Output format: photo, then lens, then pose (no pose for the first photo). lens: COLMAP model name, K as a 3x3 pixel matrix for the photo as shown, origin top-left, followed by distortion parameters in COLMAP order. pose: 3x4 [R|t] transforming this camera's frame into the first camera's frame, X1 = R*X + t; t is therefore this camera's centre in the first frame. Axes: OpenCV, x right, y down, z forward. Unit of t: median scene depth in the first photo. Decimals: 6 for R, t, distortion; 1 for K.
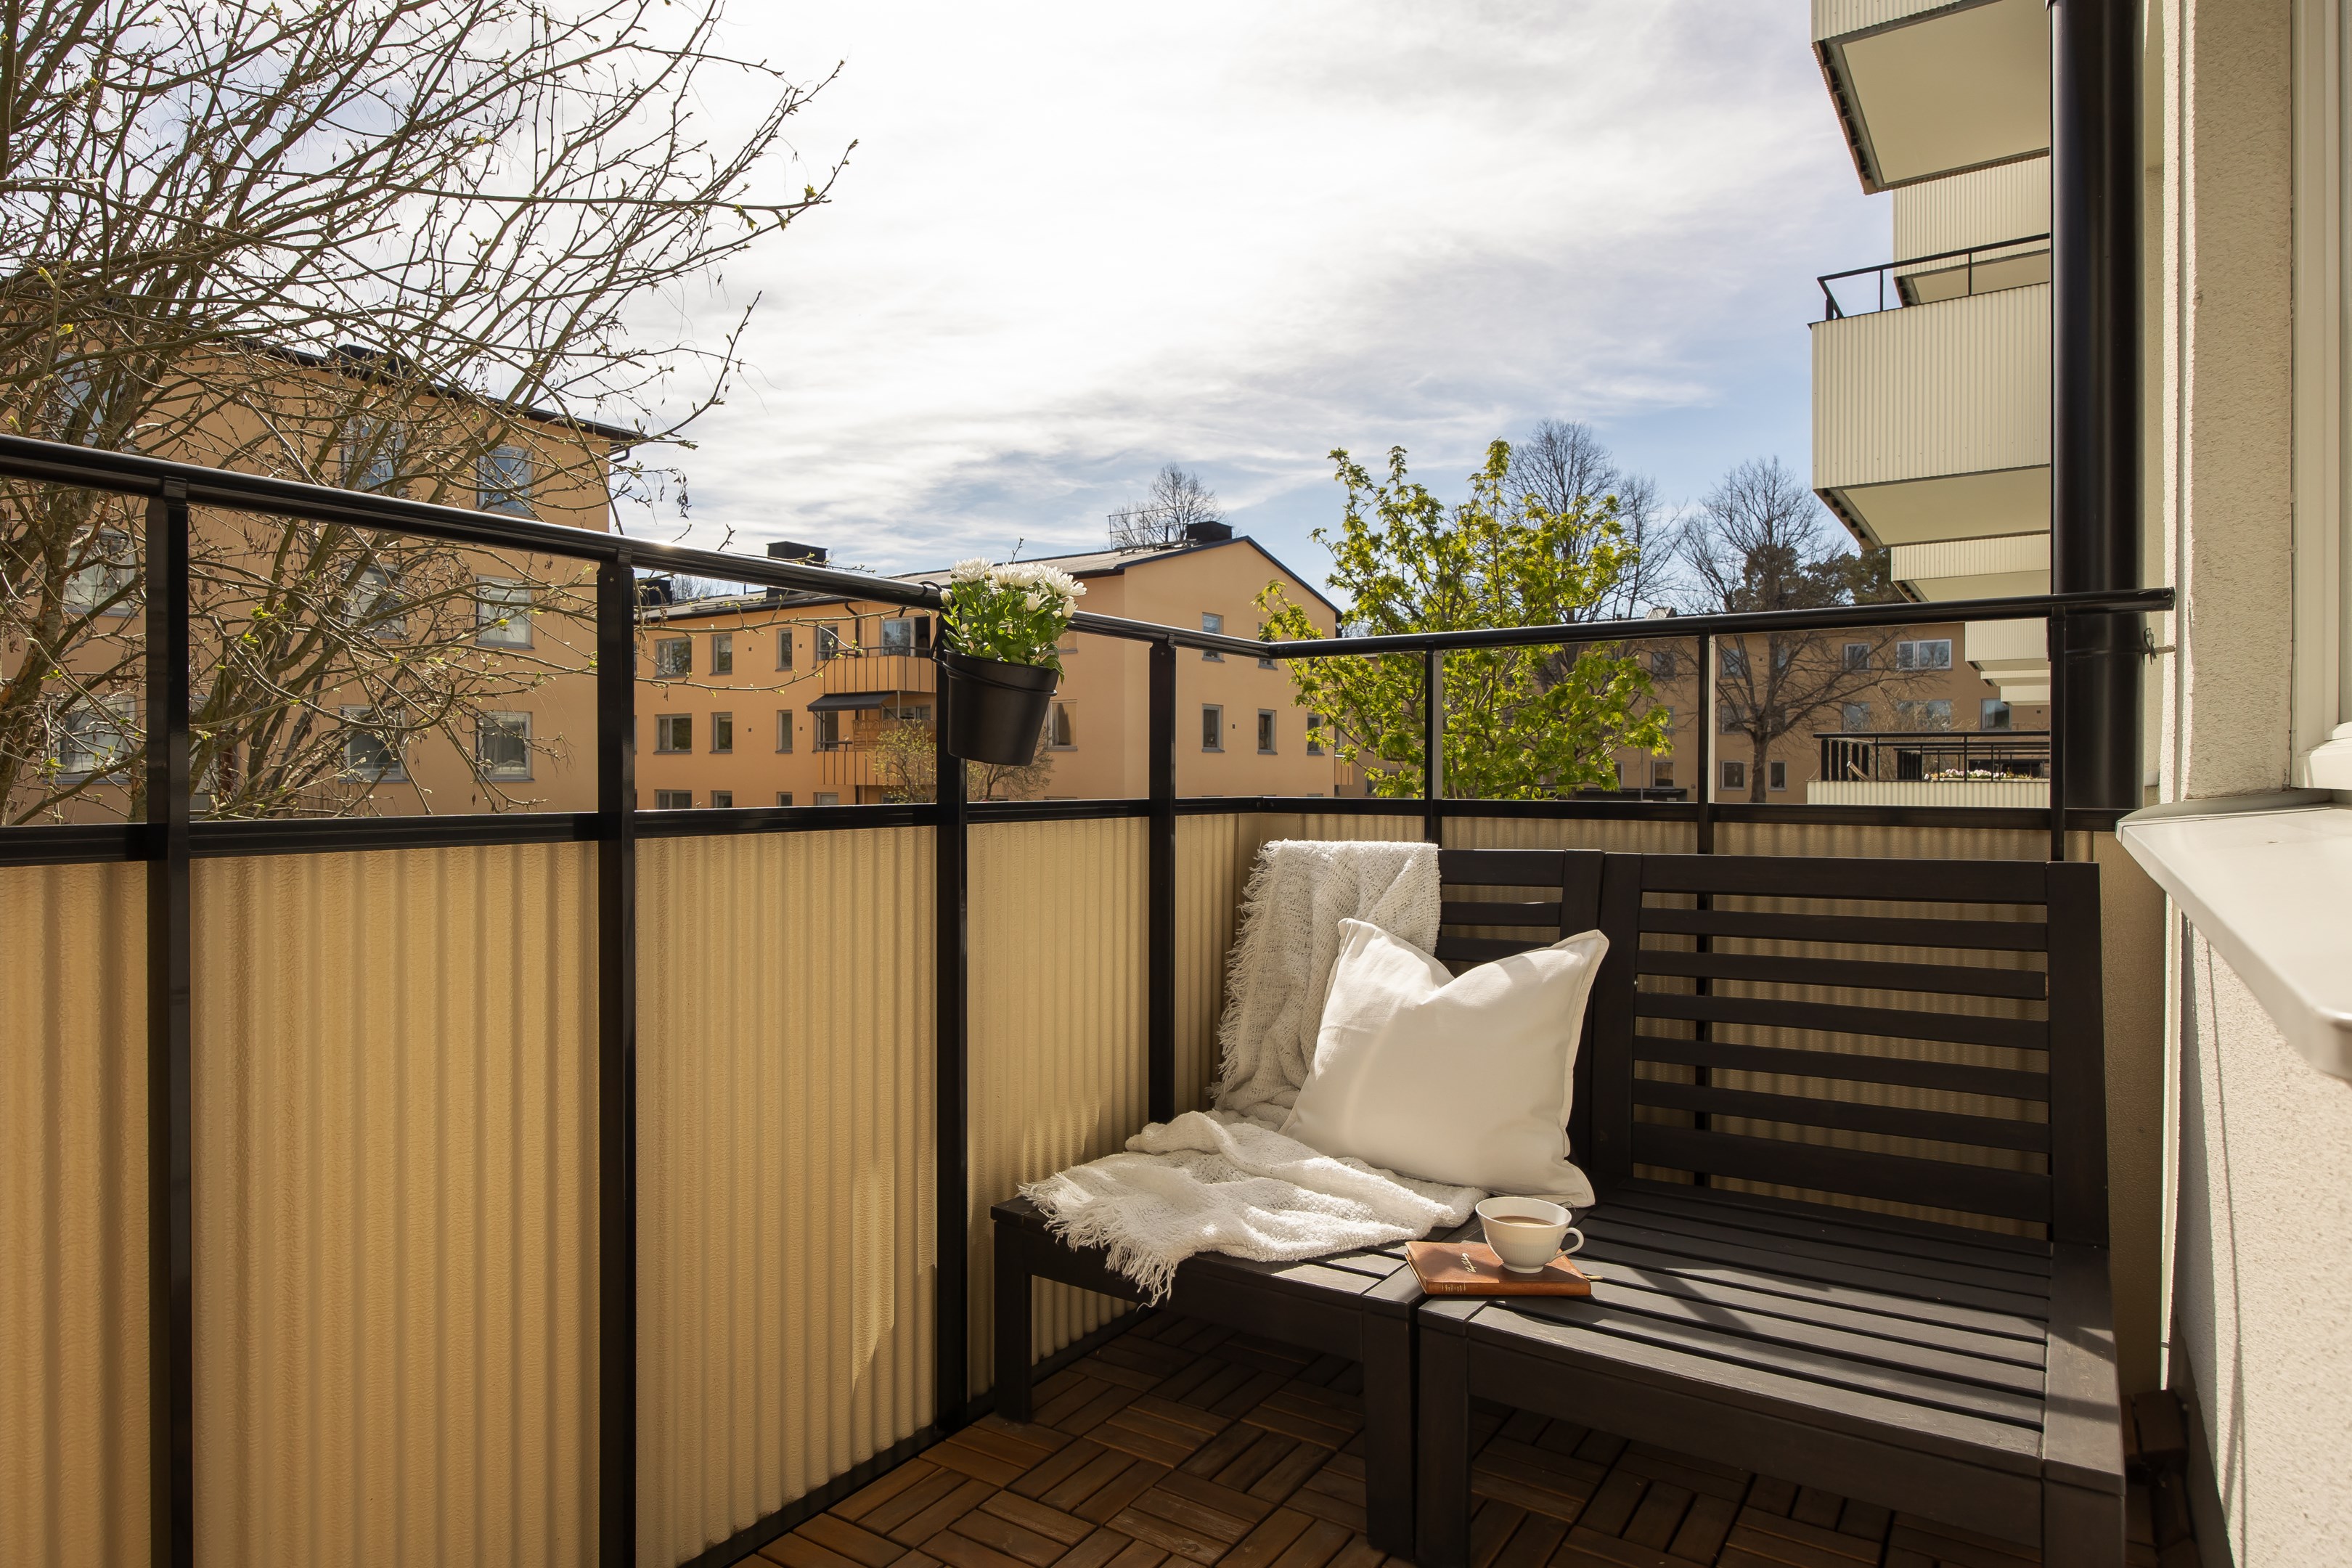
lens RADIAL K [[1345.7, 0, 1173.8], [0, 1345.7, 778.1], [0, 0, 1]] dist [-0.011454, 0.009342]
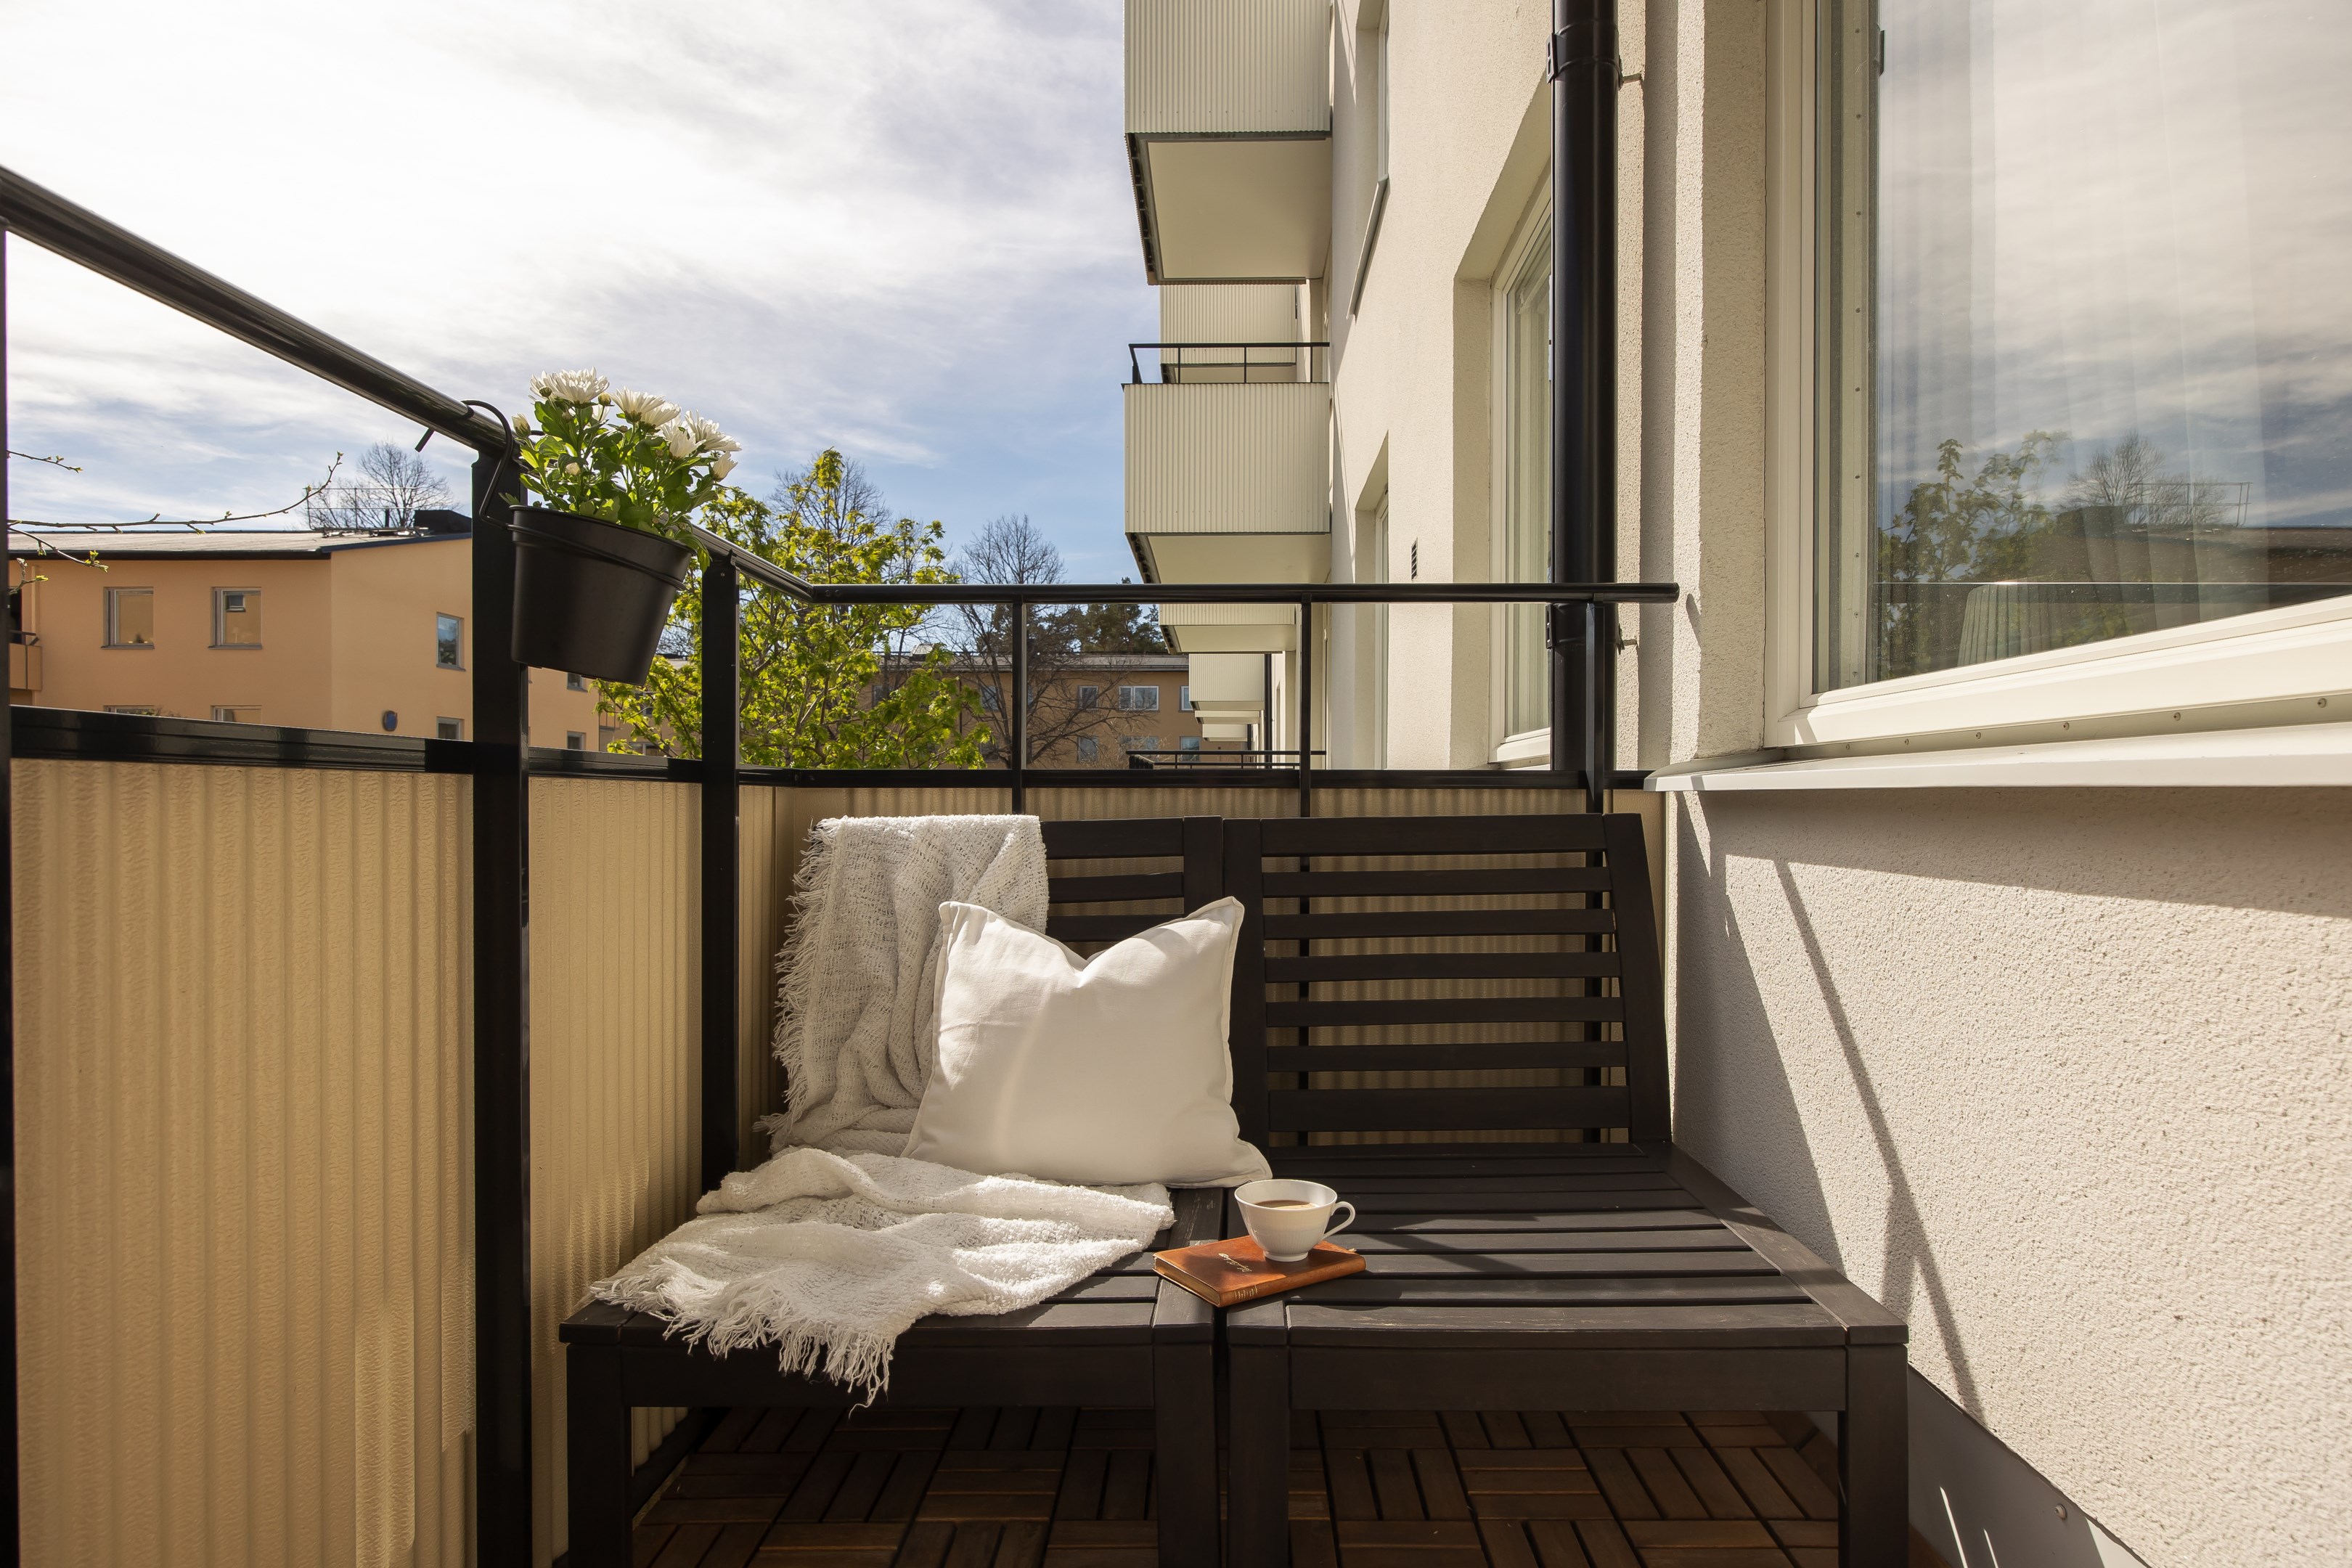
lens RADIAL K [[1279.0, 0, 1187.3], [0, 1279.0, 823.7], [0, 0, 1]] dist [0.001098, -0.004457]
pose [[0.831473, -0.008573, 0.555499, -0.223033], [0.003529, 0.999942, 0.010150, 0.052181], [-0.555554, -0.006479, 0.831455, 0.262688]]
